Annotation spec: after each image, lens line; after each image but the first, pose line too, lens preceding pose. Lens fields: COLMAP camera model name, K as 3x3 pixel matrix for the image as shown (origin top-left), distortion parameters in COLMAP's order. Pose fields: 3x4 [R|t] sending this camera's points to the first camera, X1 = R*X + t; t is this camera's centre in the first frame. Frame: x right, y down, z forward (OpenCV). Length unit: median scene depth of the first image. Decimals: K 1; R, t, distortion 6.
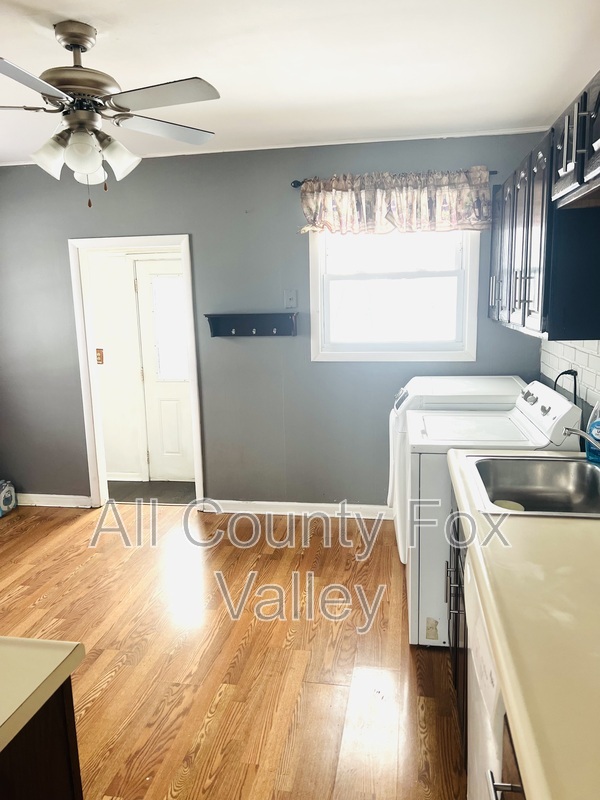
lens RADIAL K [[605.8, 0, 300.0], [0, 605.8, 402.3], [0, 0, 1]] dist [0.002826, -0.003392]
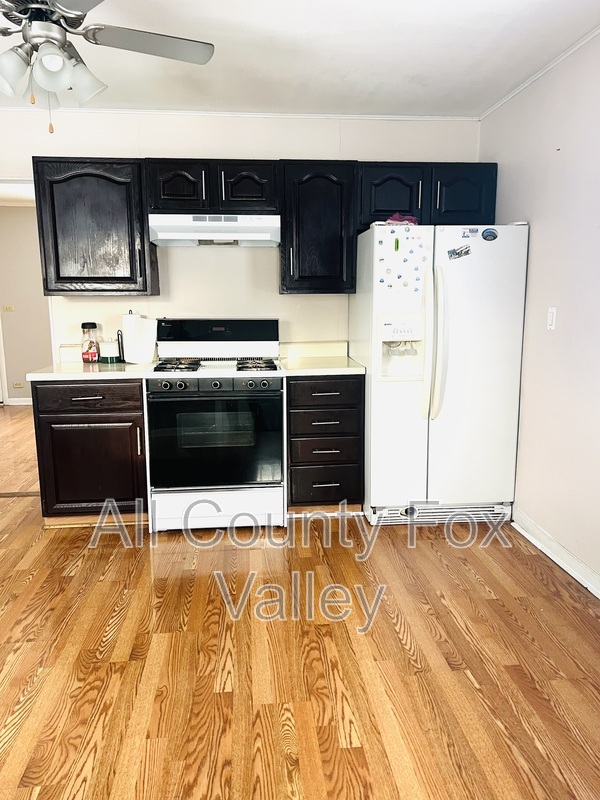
lens RADIAL K [[605.8, 0, 300.6], [0, 605.8, 400.2], [0, 0, 1]] dist [0.002826, -0.003392]
pose [[-0.962104, 0.072569, -0.262848, -0.358183], [-0.022899, 0.939030, 0.343072, -0.214682], [0.271719, 0.336090, -0.901783, 1.697708]]
